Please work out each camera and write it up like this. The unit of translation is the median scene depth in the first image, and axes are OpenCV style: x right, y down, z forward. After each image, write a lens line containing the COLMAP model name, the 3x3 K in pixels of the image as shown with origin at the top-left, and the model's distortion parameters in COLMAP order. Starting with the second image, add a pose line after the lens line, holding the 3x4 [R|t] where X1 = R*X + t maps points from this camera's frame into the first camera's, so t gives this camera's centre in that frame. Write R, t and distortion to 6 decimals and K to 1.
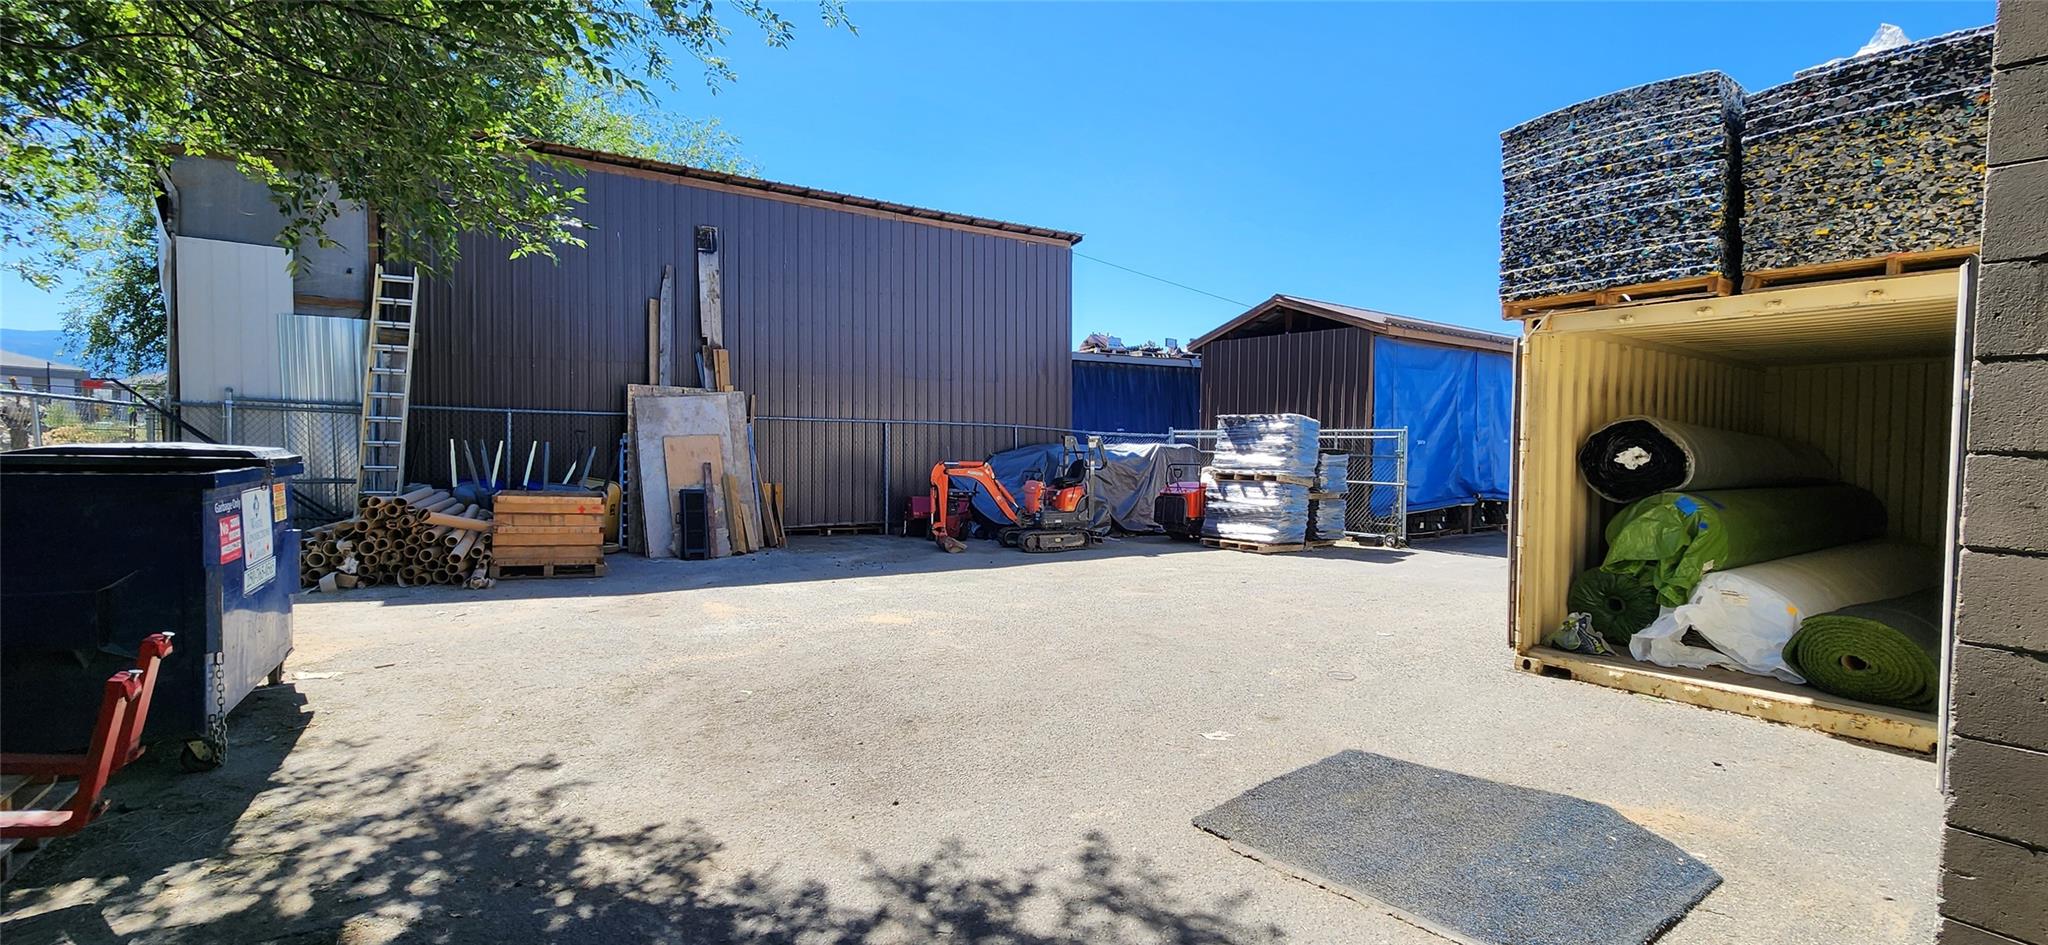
lens RADIAL K [[862.6, 0, 1024.0], [0, 862.6, 472.5], [0, 0, 1]] dist [0.000740, -0.000055]
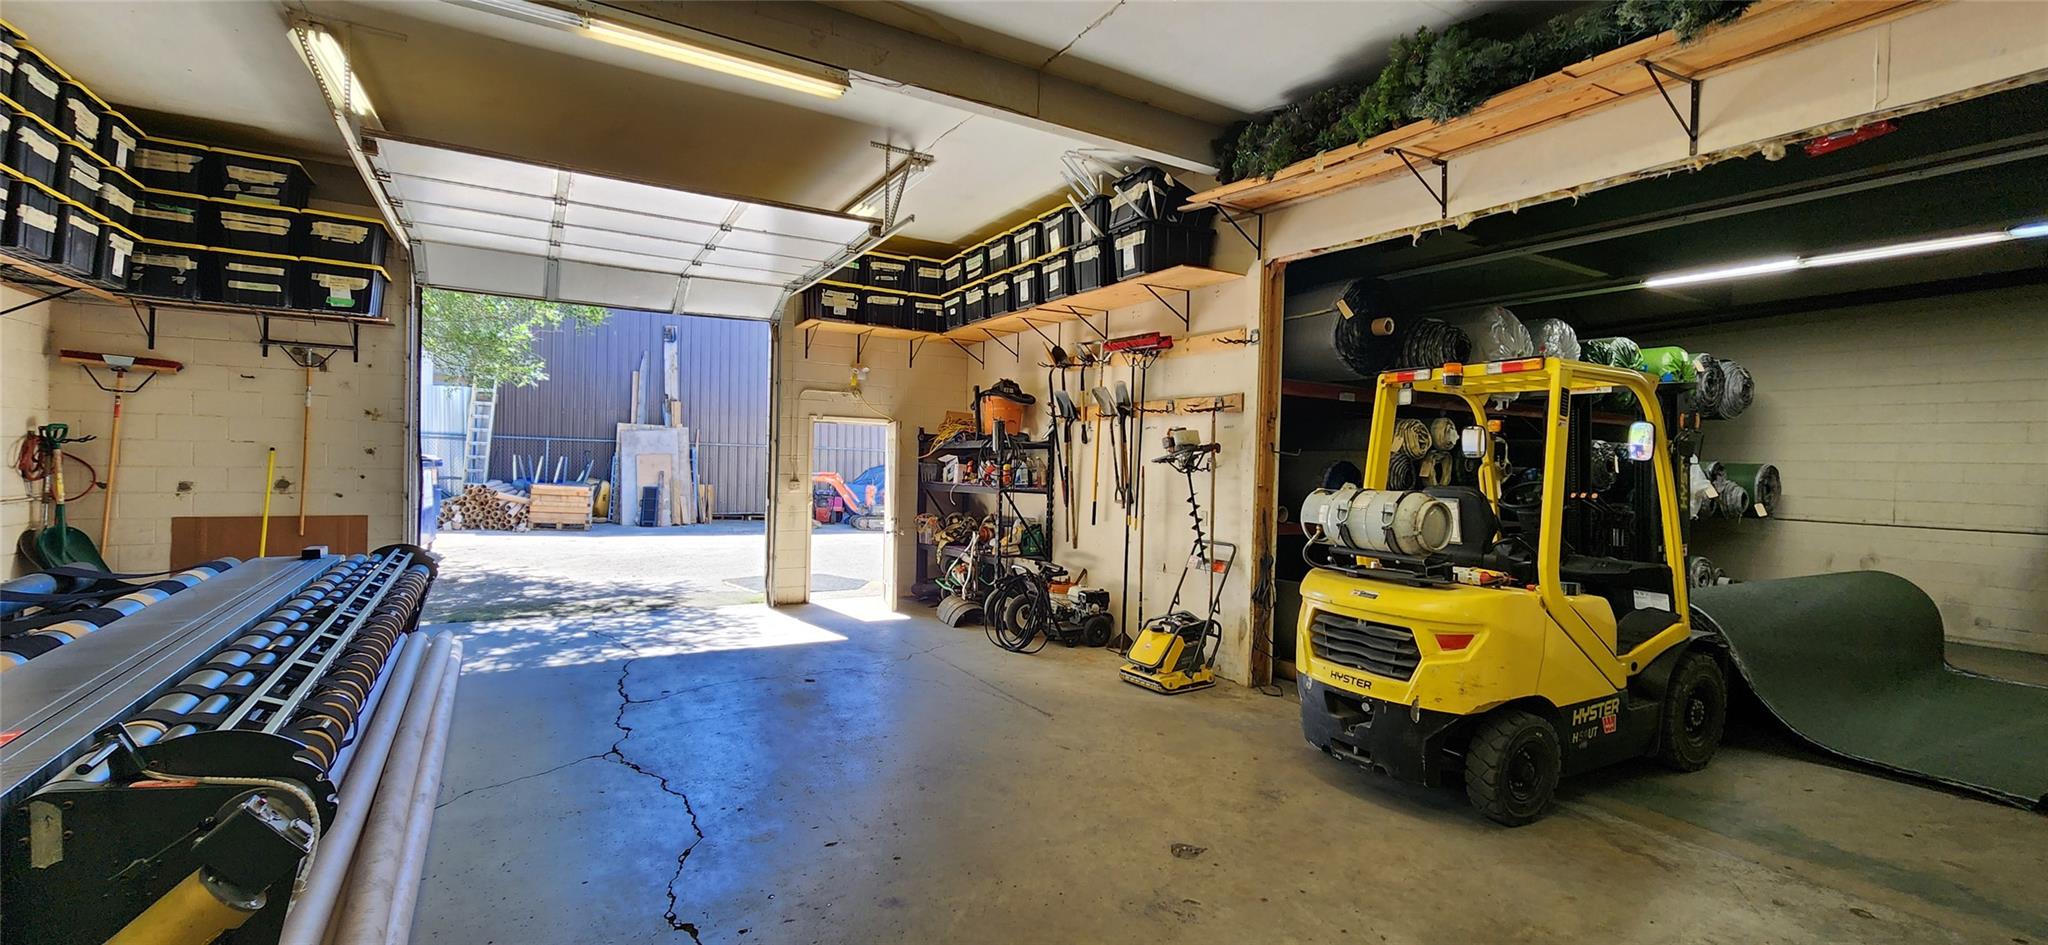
lens RADIAL K [[862.6, 0, 1024.0], [0, 862.6, 472.5], [0, 0, 1]] dist [0.000740, -0.000055]
pose [[0.996778, 0.012047, -0.079306, 0.511213], [-0.014184, 0.999550, -0.026443, 0.028953], [0.078952, 0.027483, 0.996500, -0.668038]]
